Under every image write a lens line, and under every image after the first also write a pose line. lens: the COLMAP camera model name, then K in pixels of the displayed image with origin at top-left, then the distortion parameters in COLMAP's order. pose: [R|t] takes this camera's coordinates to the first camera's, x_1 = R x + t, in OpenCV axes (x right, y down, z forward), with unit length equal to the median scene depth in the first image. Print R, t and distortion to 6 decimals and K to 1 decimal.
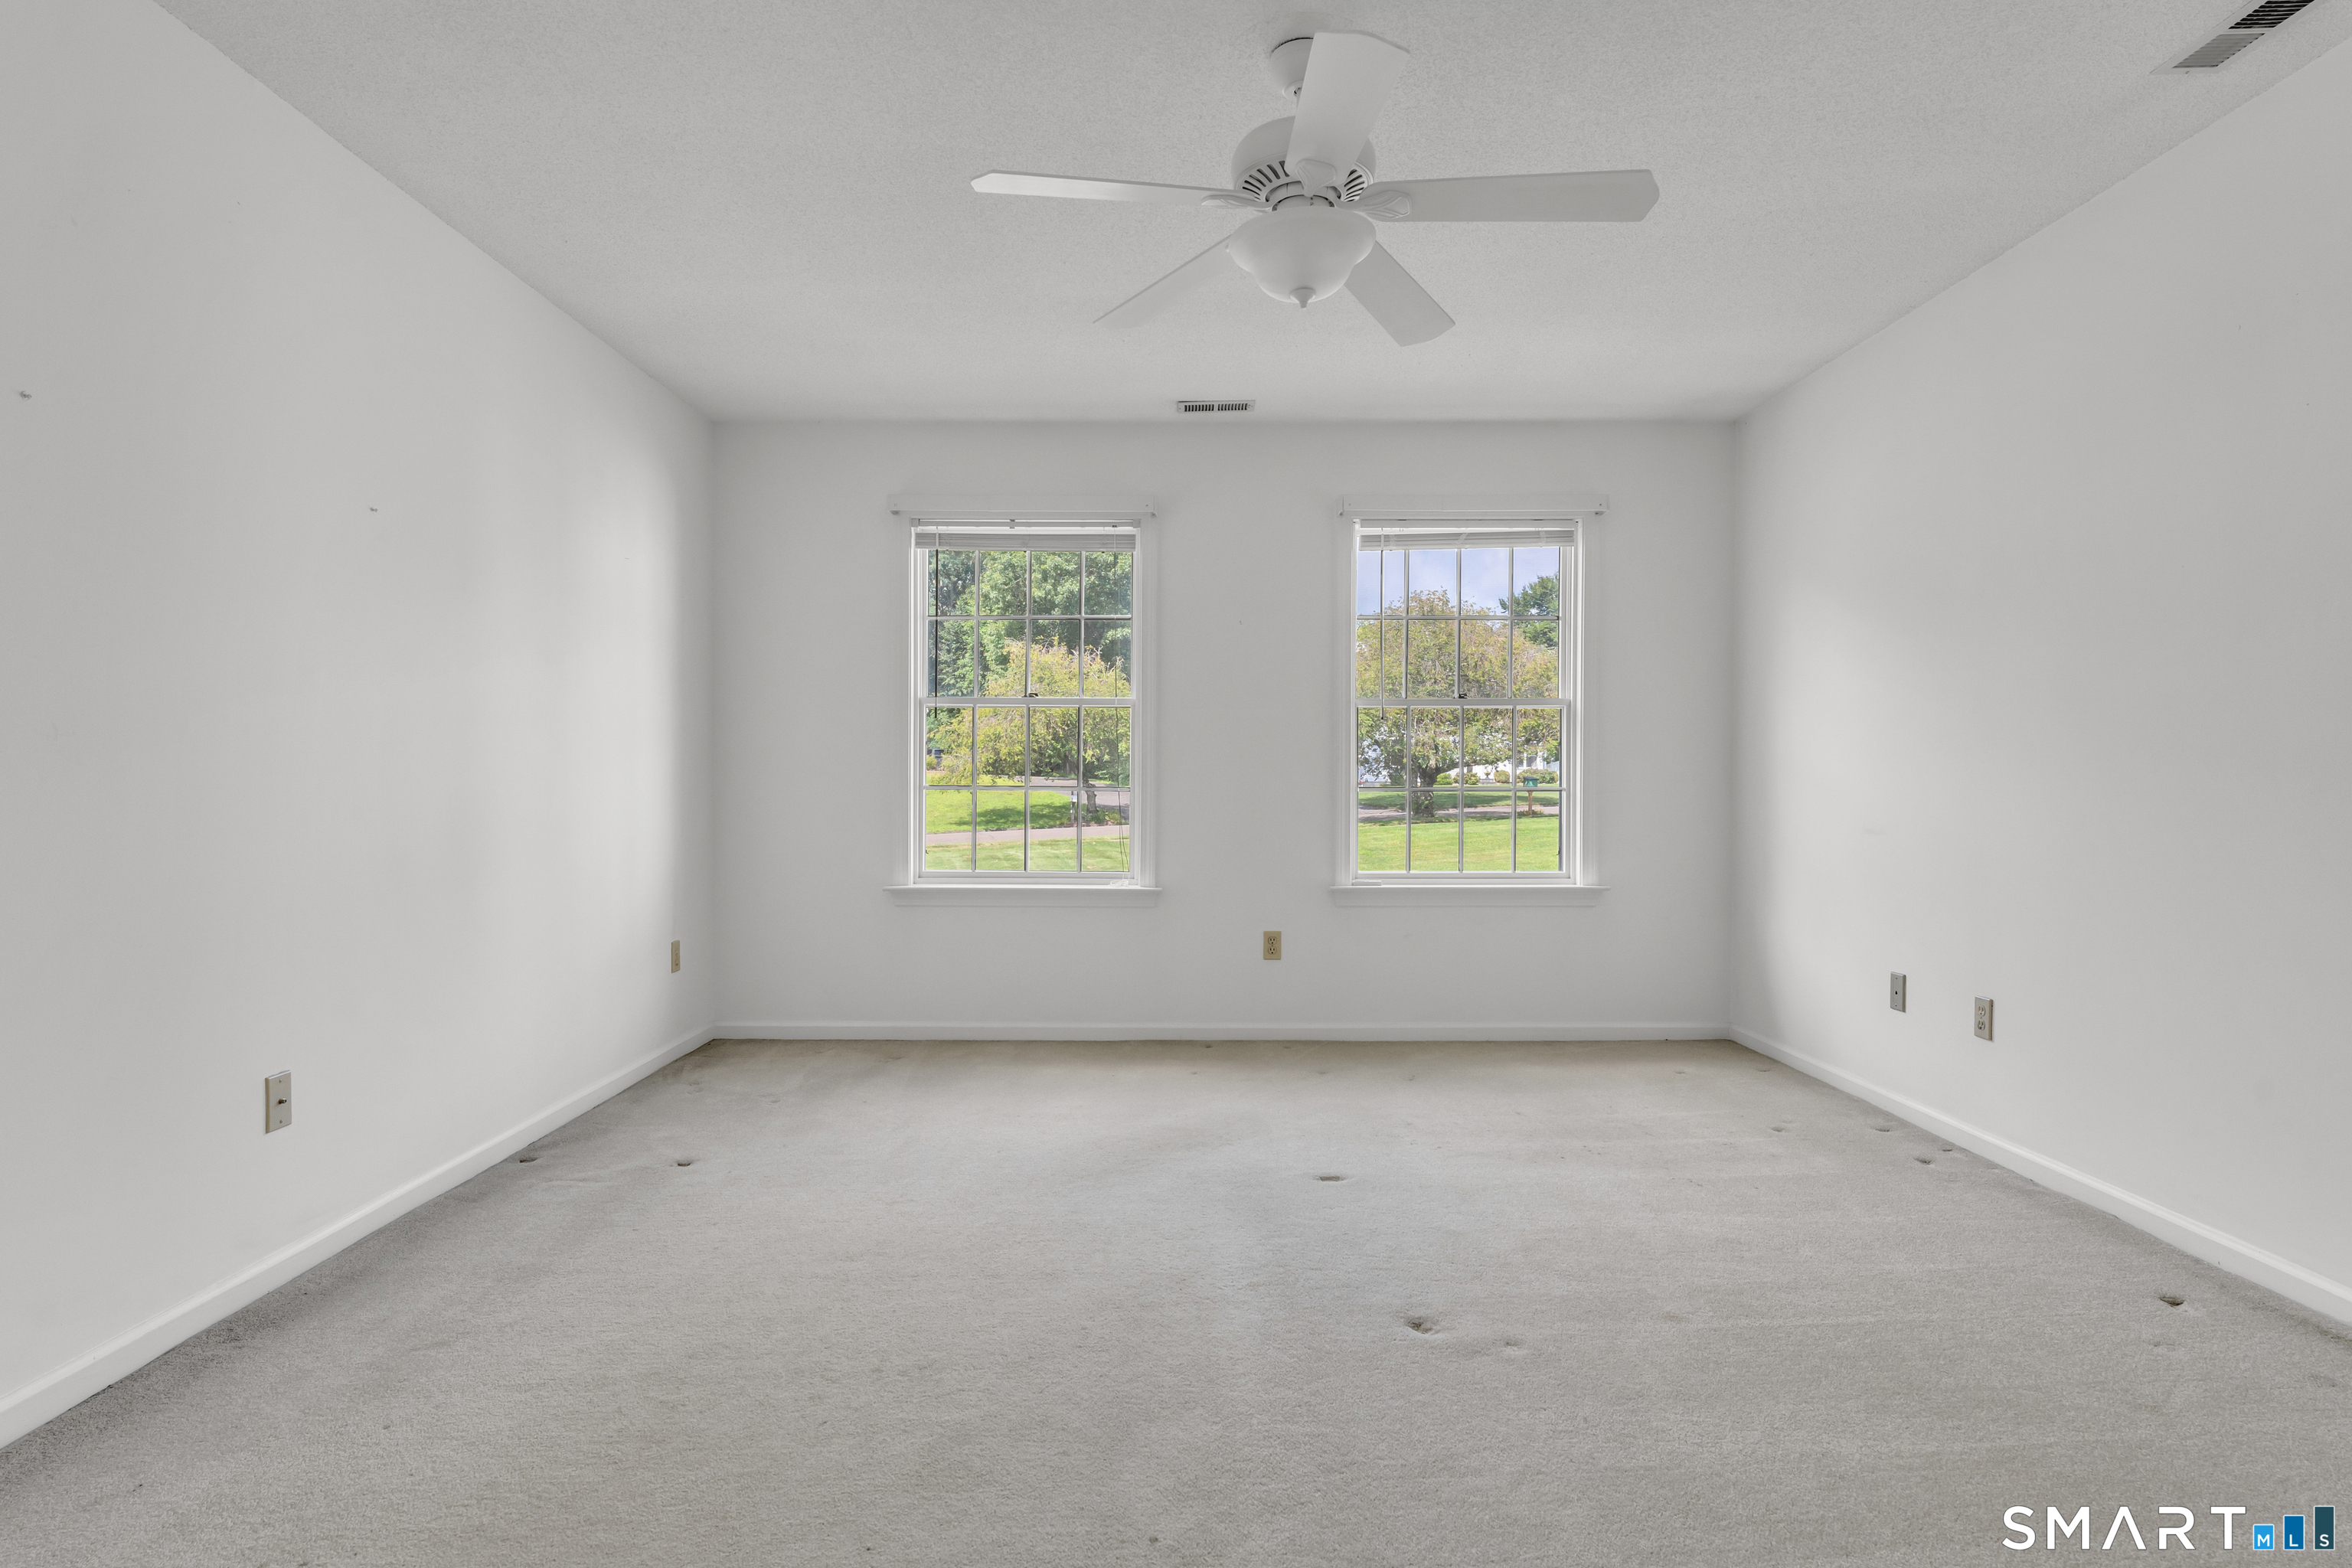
lens RADIAL K [[1274.1, 0, 1168.2], [0, 1274.1, 775.6], [0, 0, 1]] dist [0.002834, -0.001812]
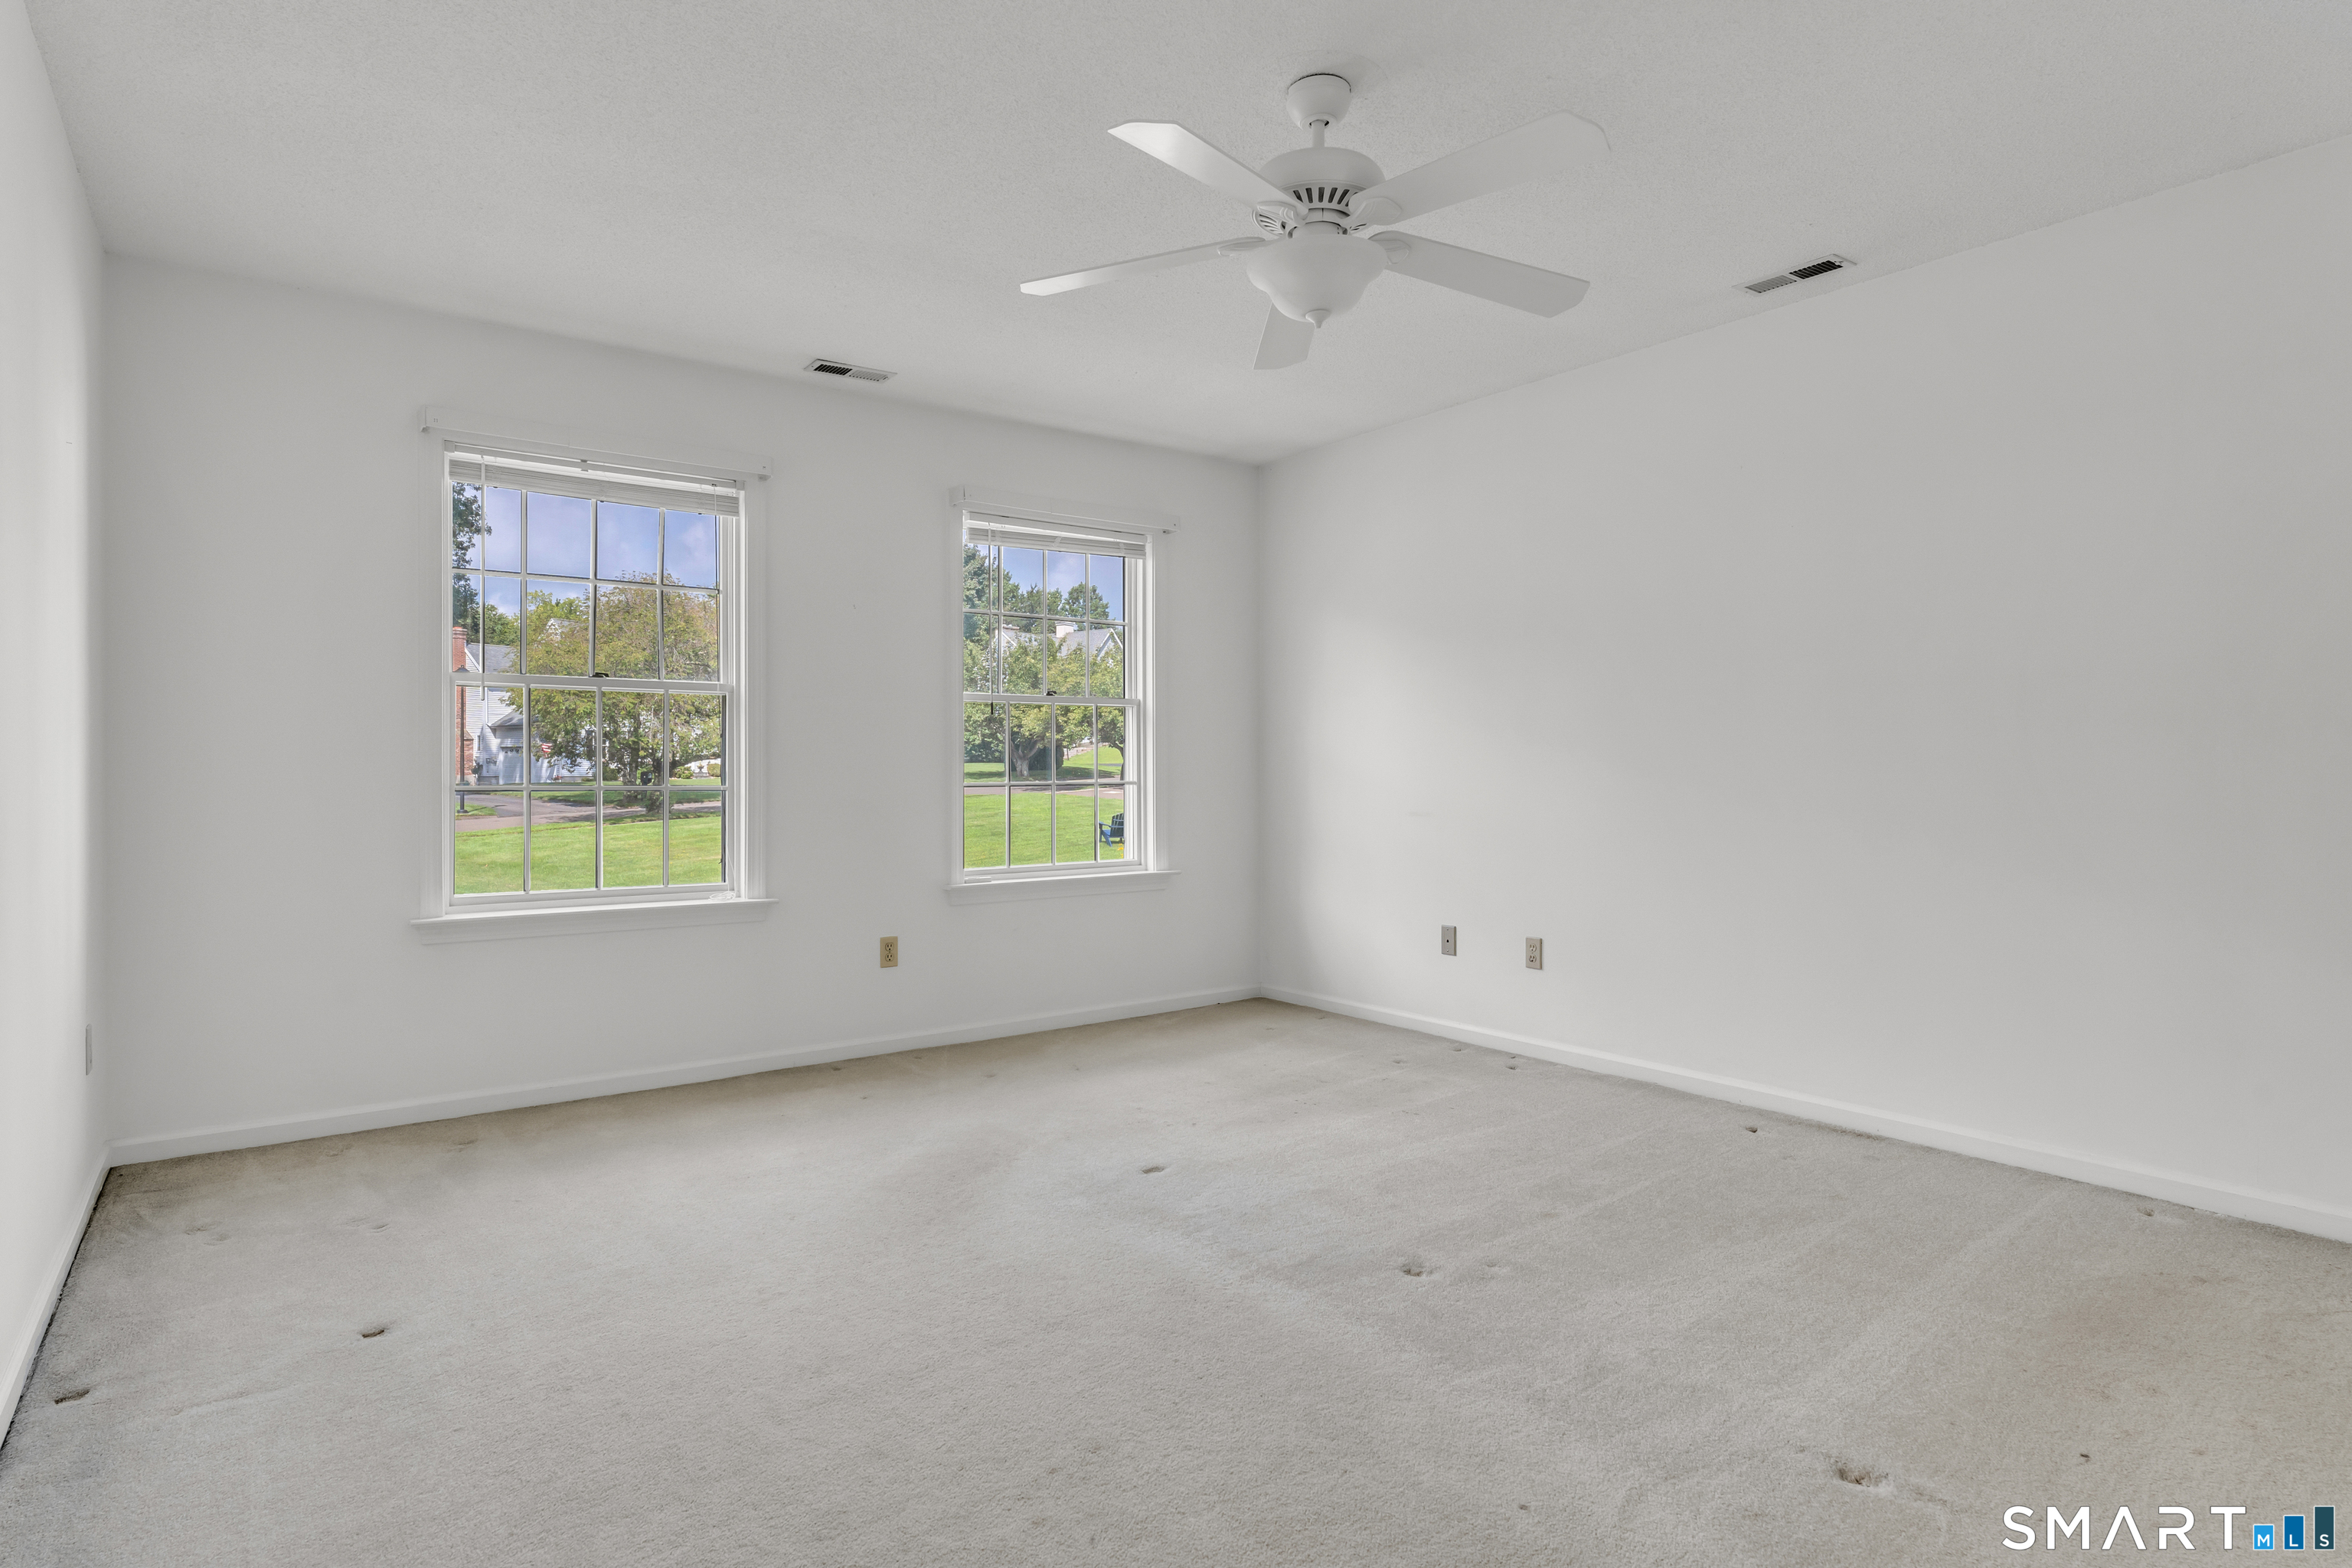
lens RADIAL K [[1274.1, 0, 1170.3], [0, 1274.1, 747.8], [0, 0, 1]] dist [0.002834, -0.001812]
pose [[0.794103, 0.006964, 0.607744, -0.347952], [0.003111, 0.999875, -0.015521, -0.002210], [-0.607776, 0.014216, 0.793982, 0.134224]]
